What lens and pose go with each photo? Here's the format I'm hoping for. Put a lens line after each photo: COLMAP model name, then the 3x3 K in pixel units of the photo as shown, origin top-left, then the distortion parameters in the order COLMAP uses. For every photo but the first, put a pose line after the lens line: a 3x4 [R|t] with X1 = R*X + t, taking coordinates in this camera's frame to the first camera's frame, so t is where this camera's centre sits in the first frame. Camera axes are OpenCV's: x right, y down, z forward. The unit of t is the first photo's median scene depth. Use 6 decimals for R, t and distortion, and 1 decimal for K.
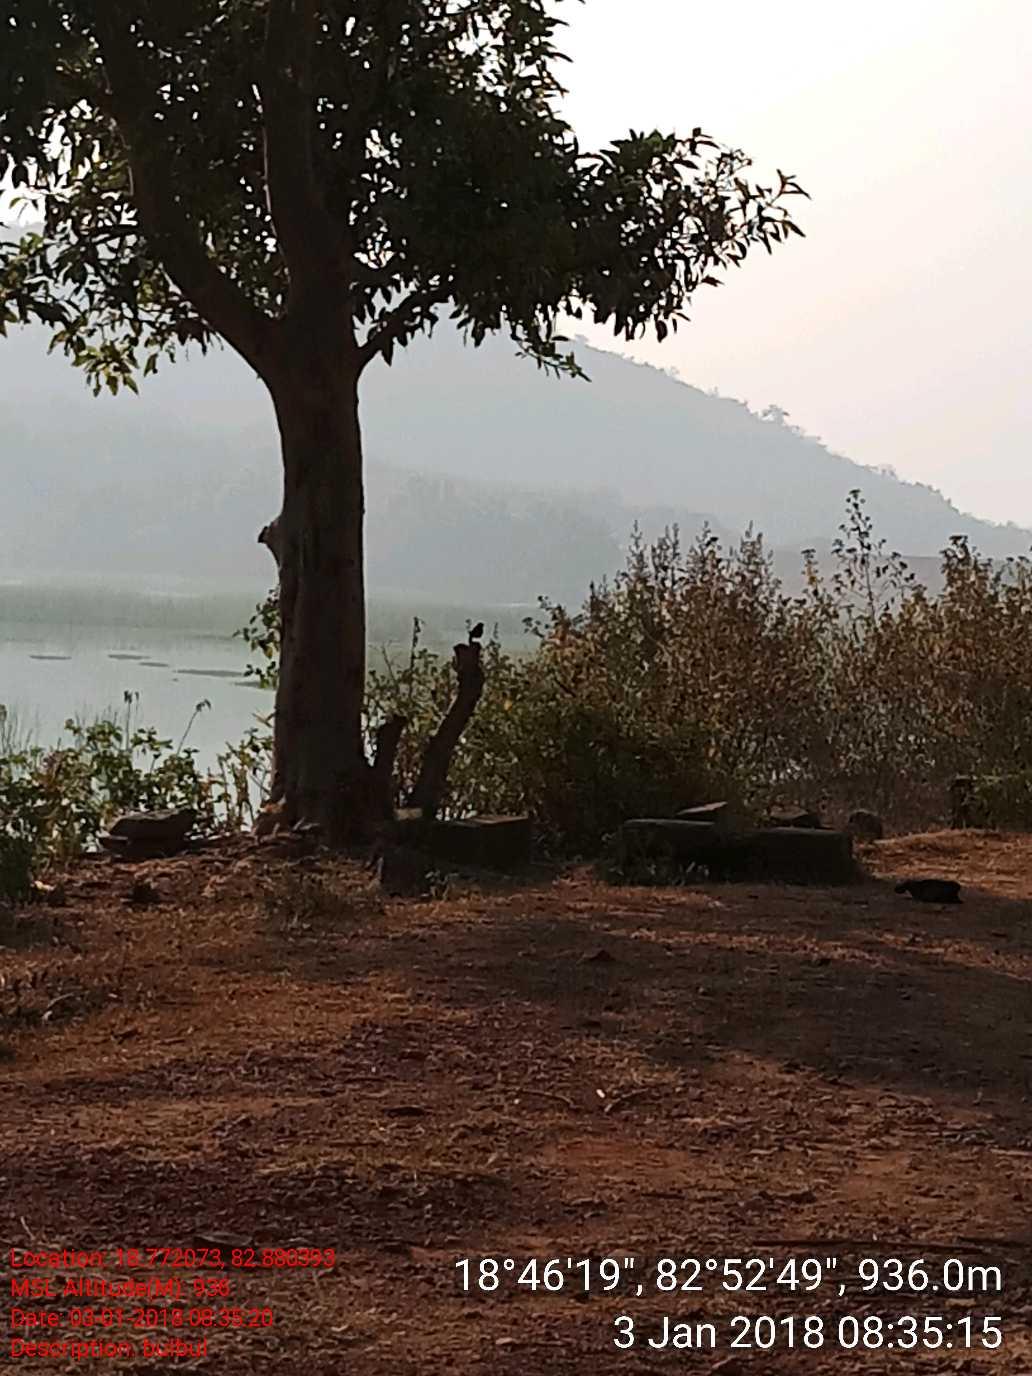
lens RADIAL K [[4616.6, 0, 516.0], [0, 4616.6, 688.0], [0, 0, 1]] dist [0.110223, 1.644579]
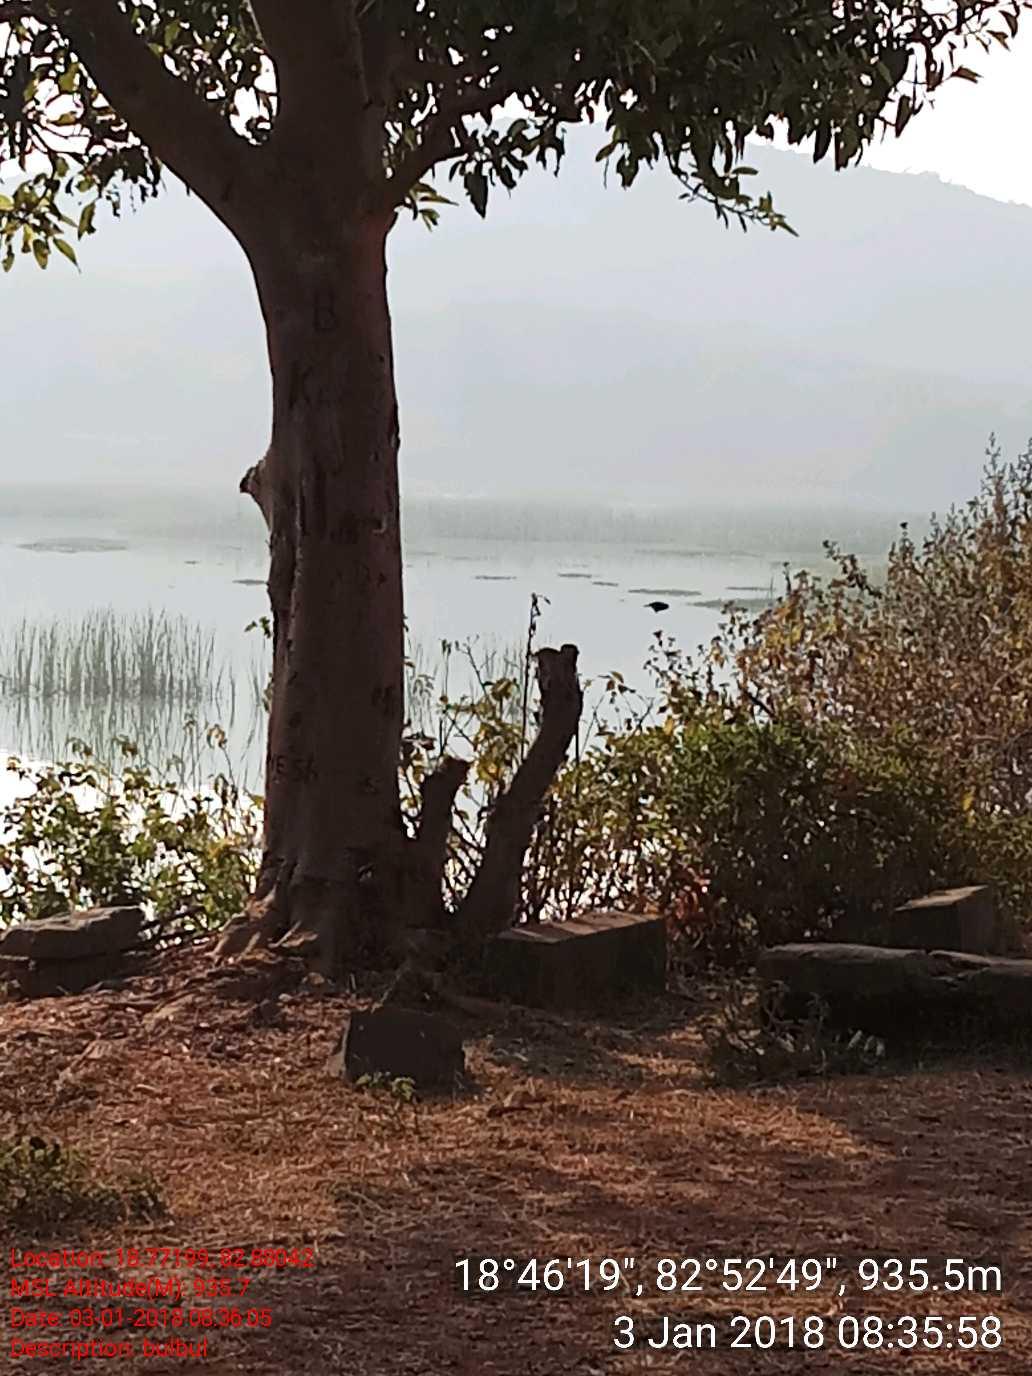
lens RADIAL K [[4616.6, 0, 516.0], [0, 4616.6, 688.0], [0, 0, 1]] dist [0.110223, 1.644579]
pose [[0.993174, -0.010712, -0.116152, 0.053261], [0.013194, 0.999700, 0.020622, -0.015822], [0.115896, -0.022014, 0.993017, 0.338372]]
